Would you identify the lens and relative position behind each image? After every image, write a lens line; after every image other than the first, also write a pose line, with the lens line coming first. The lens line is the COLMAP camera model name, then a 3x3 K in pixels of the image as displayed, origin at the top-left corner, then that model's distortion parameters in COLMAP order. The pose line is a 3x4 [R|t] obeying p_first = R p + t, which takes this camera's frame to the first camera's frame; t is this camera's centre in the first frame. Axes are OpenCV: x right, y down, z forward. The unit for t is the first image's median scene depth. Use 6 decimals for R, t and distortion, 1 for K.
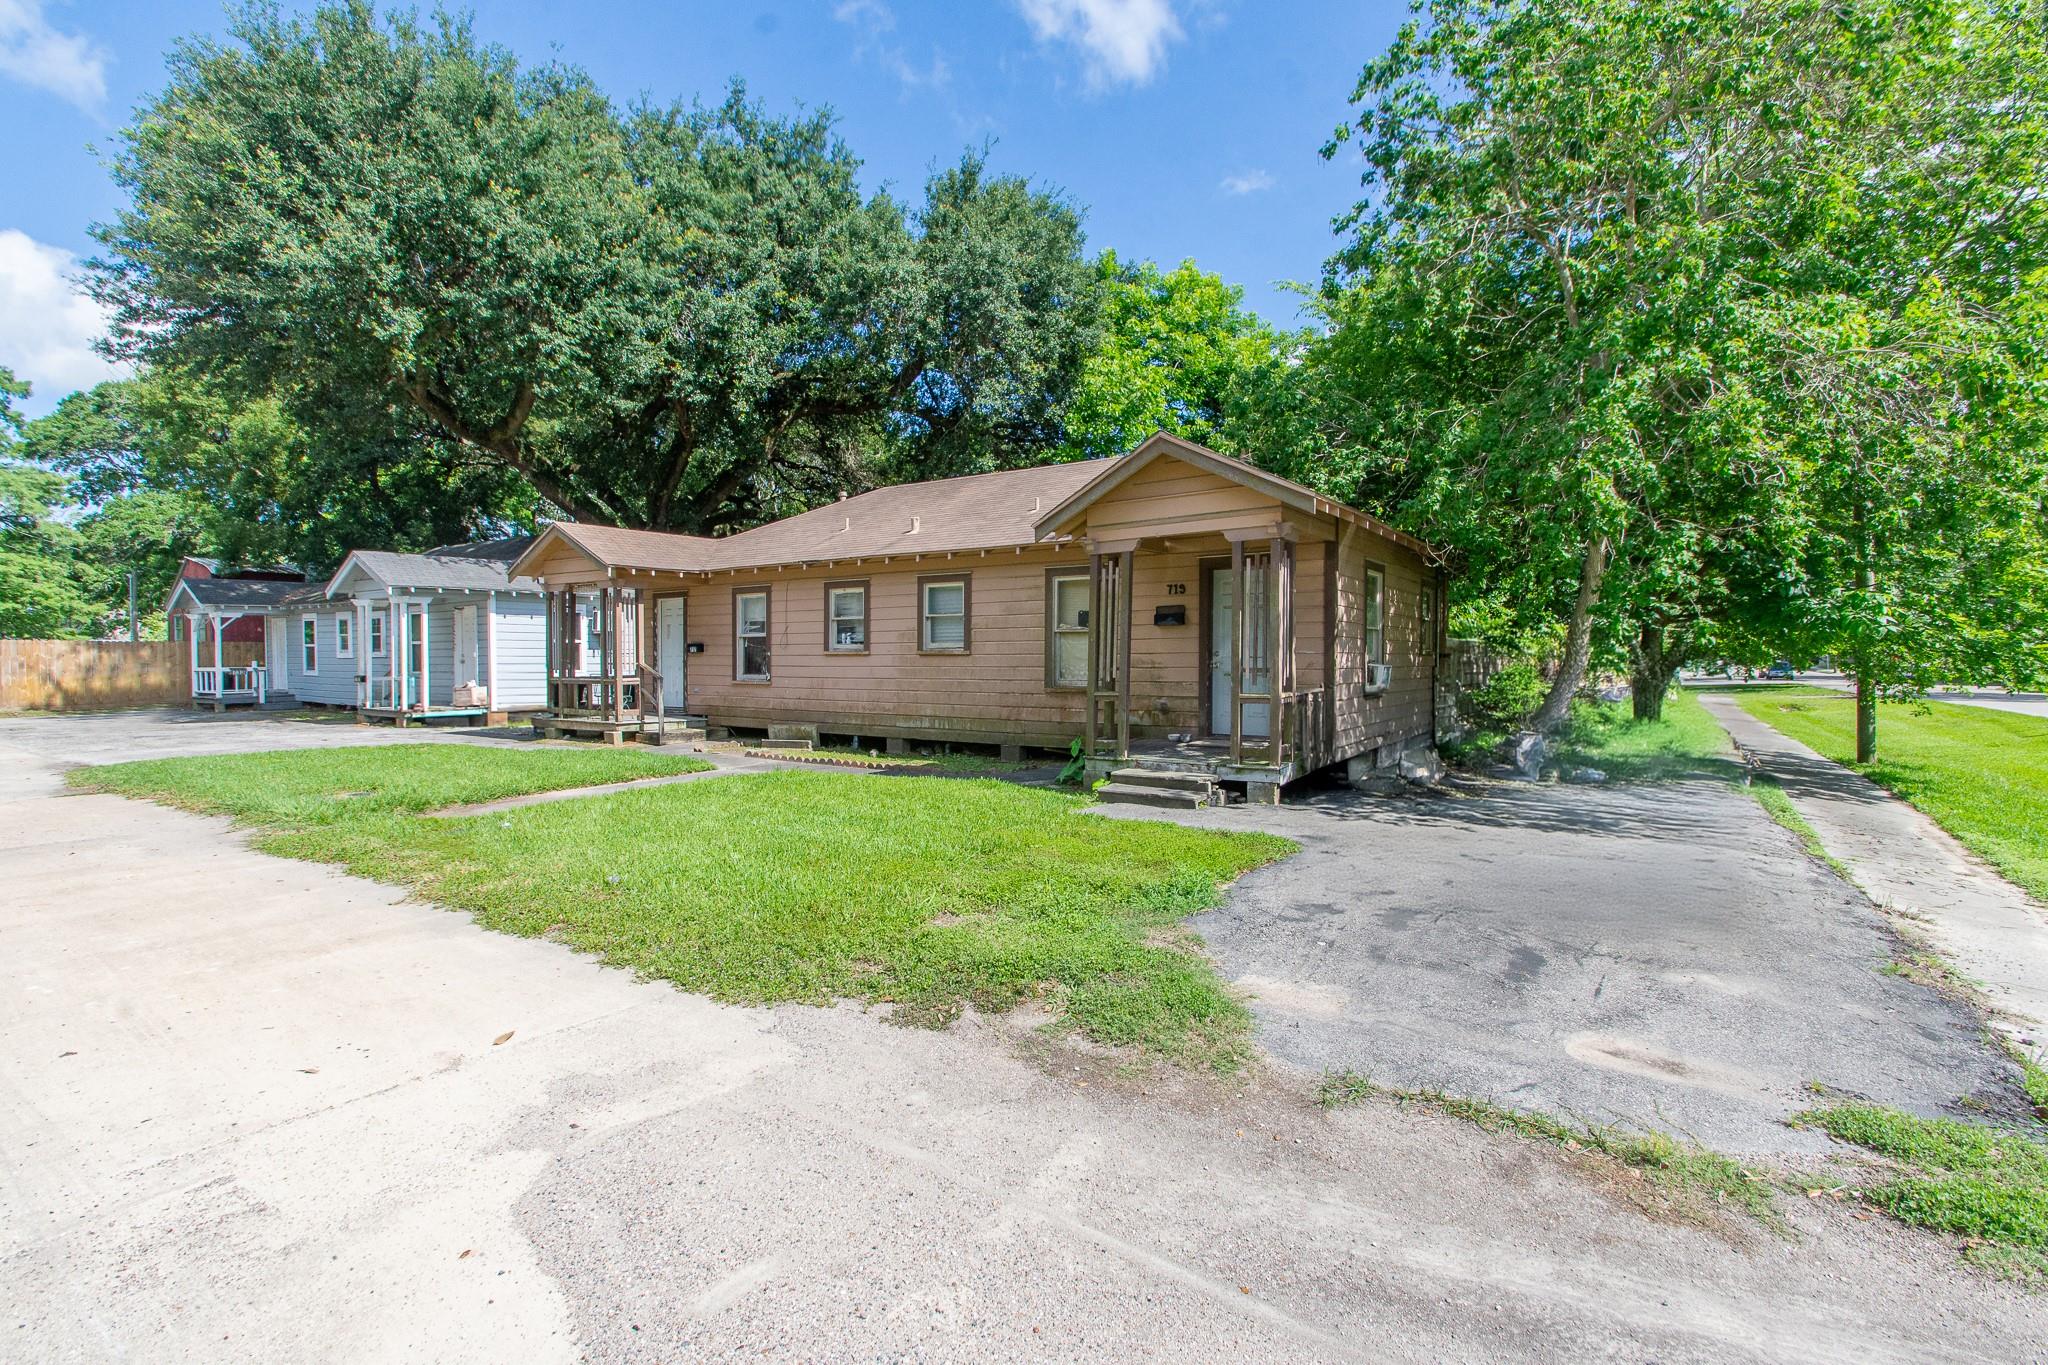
lens RADIAL K [[952.7, 0, 1024.0], [0, 952.7, 682.5], [0, 0, 1]] dist [0.001278, 0.000067]
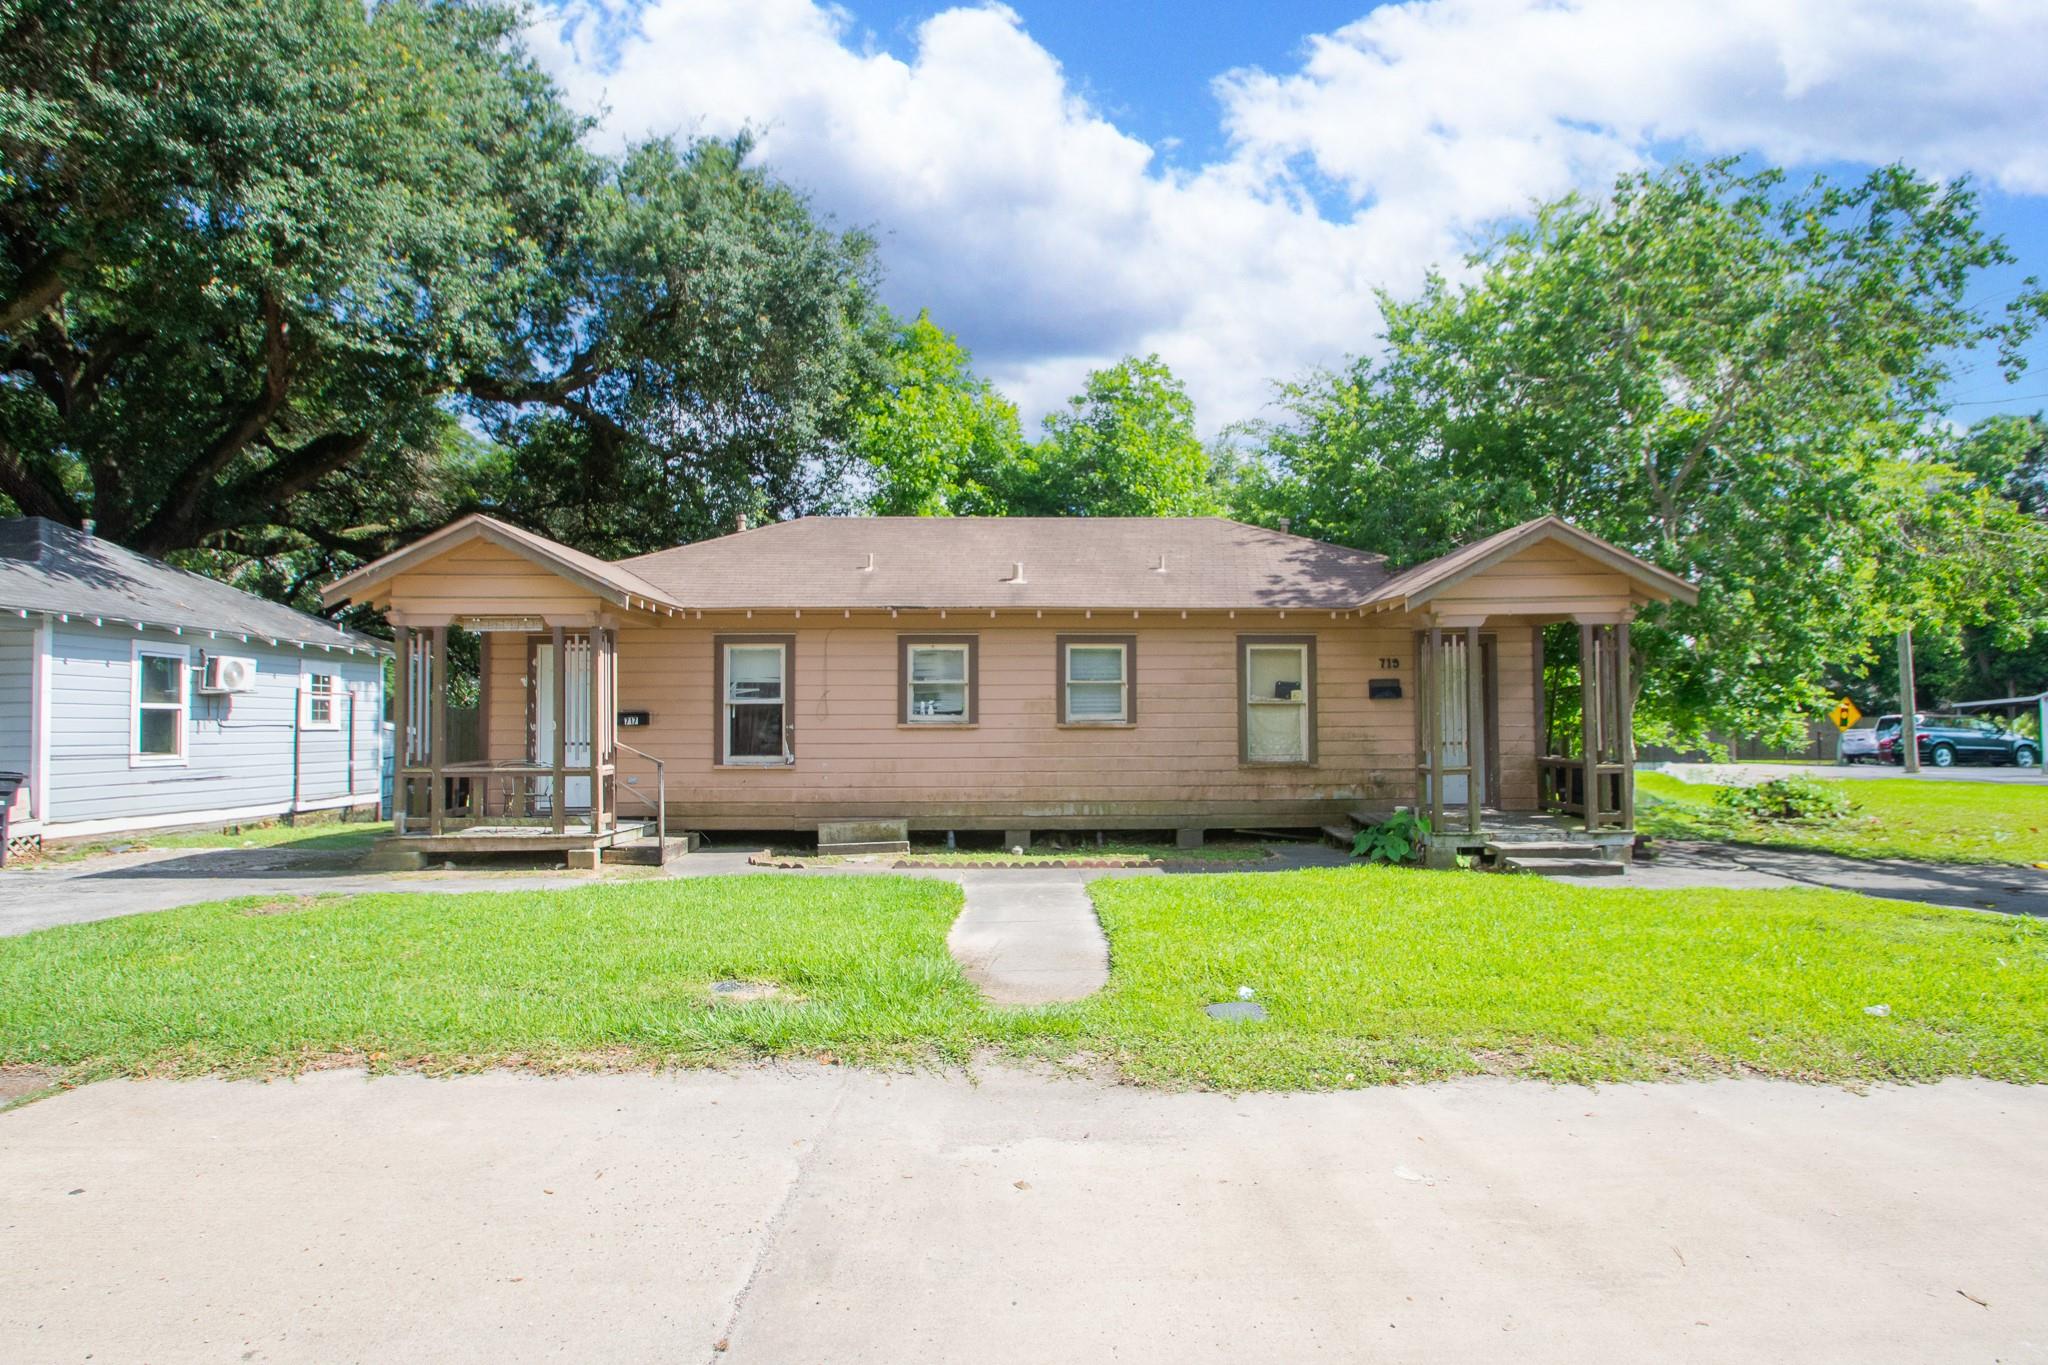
lens RADIAL K [[992.8, 0, 1024.0], [0, 992.8, 682.5], [0, 0, 1]] dist [0.001100, -0.000223]
pose [[0.811974, 0.022624, 0.583255, -0.611750], [0.018316, 0.997769, -0.064201, -0.012997], [-0.583406, 0.062813, 0.809748, 0.291662]]
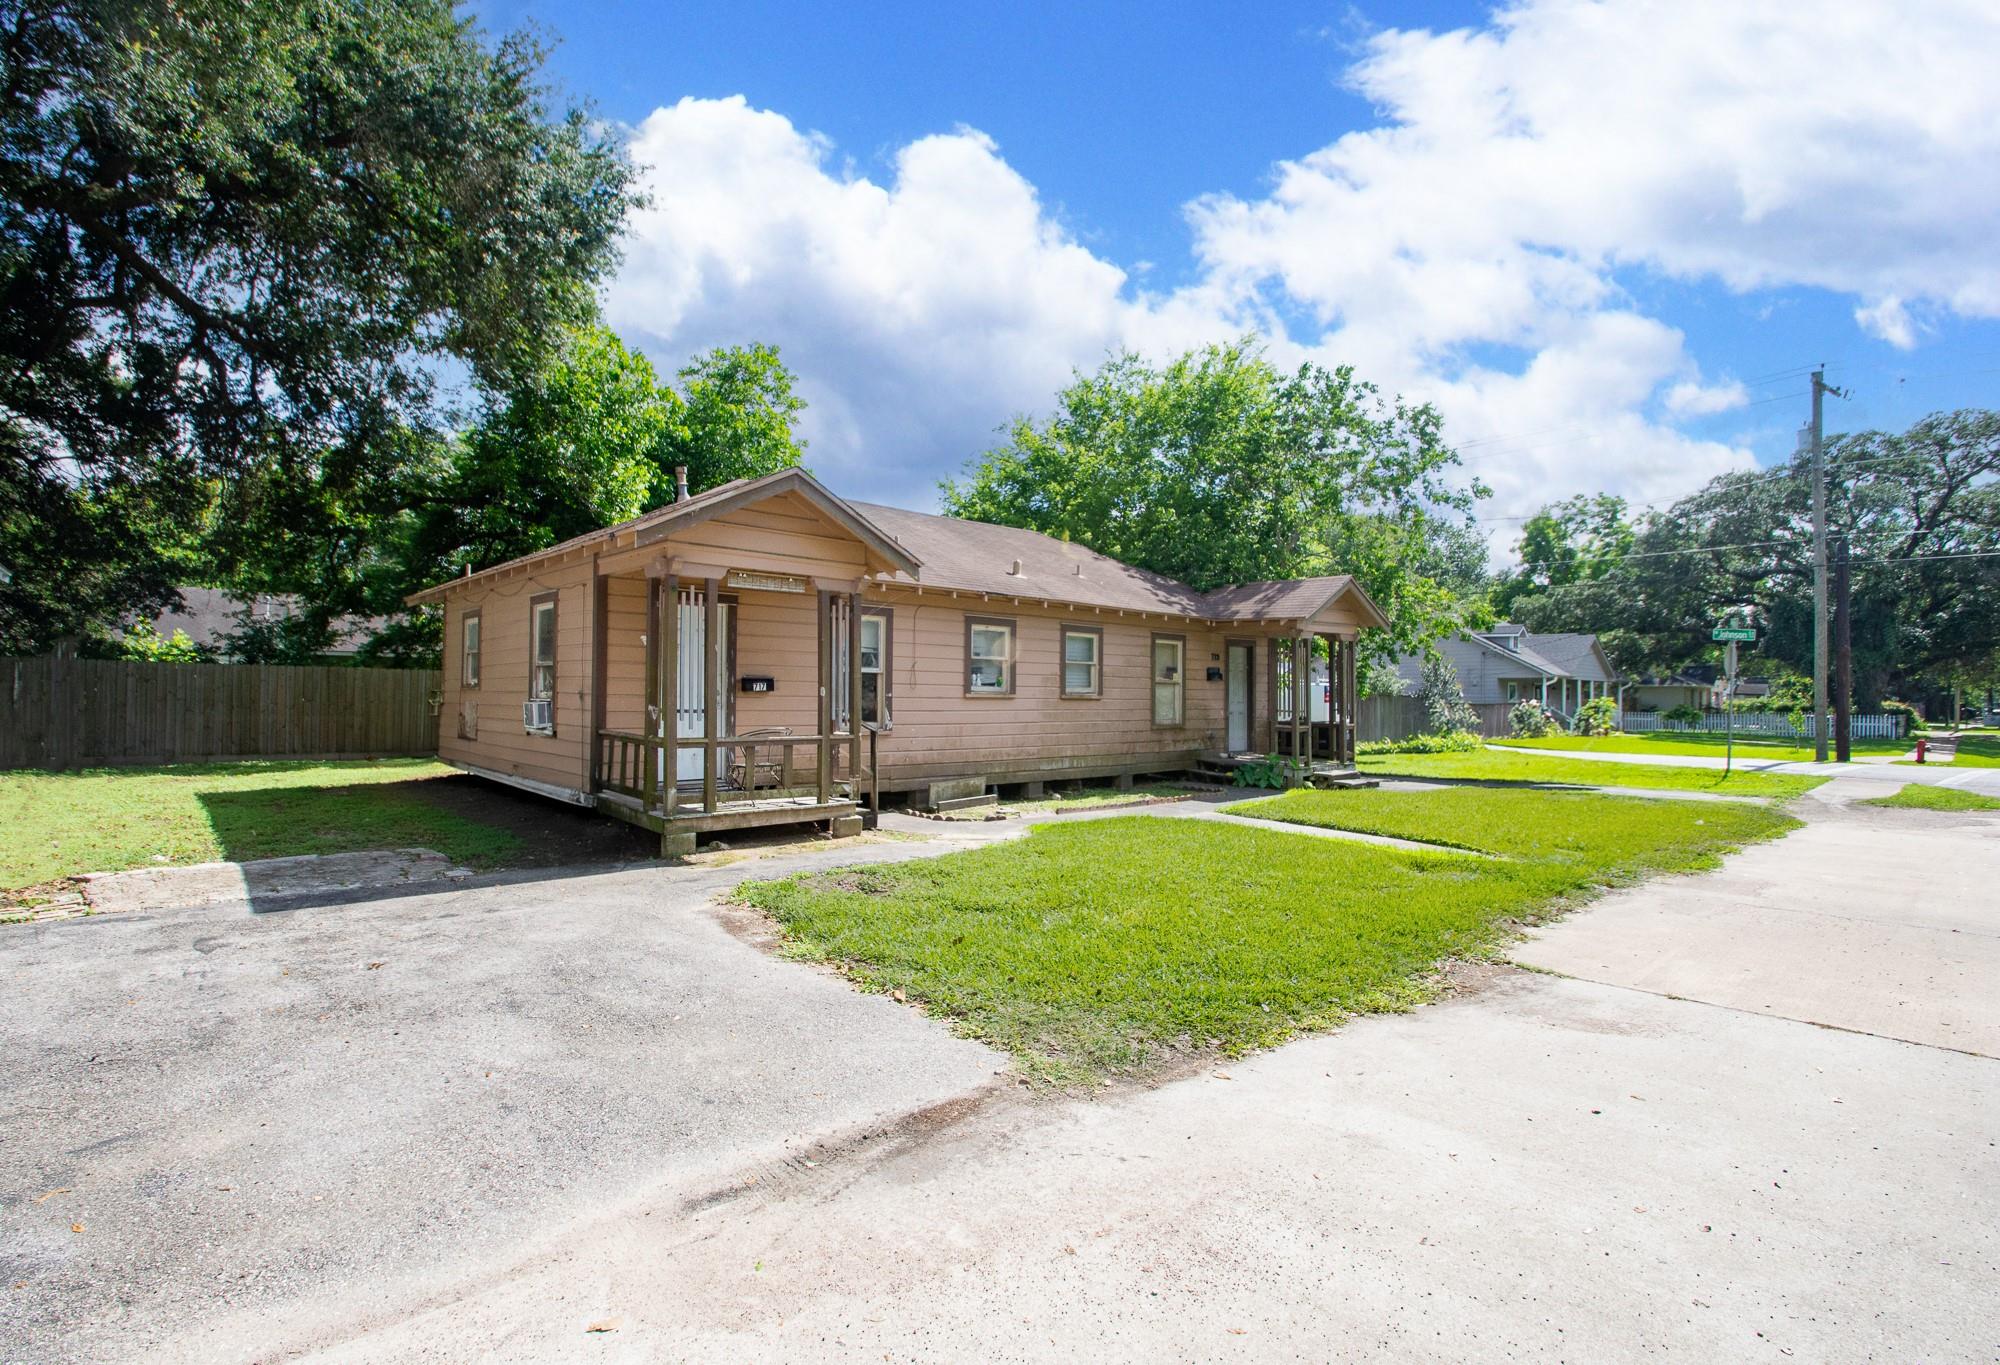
lens RADIAL K [[974.4, 0, 1000.0], [0, 974.4, 682.5], [0, 0, 1]] dist [0.000240, -0.012270]
pose [[0.208329, 0.011642, 0.977989, -1.109255], [0.008546, 0.999869, -0.013722, -0.031074], [-0.978021, 0.011216, 0.208202, 0.798976]]
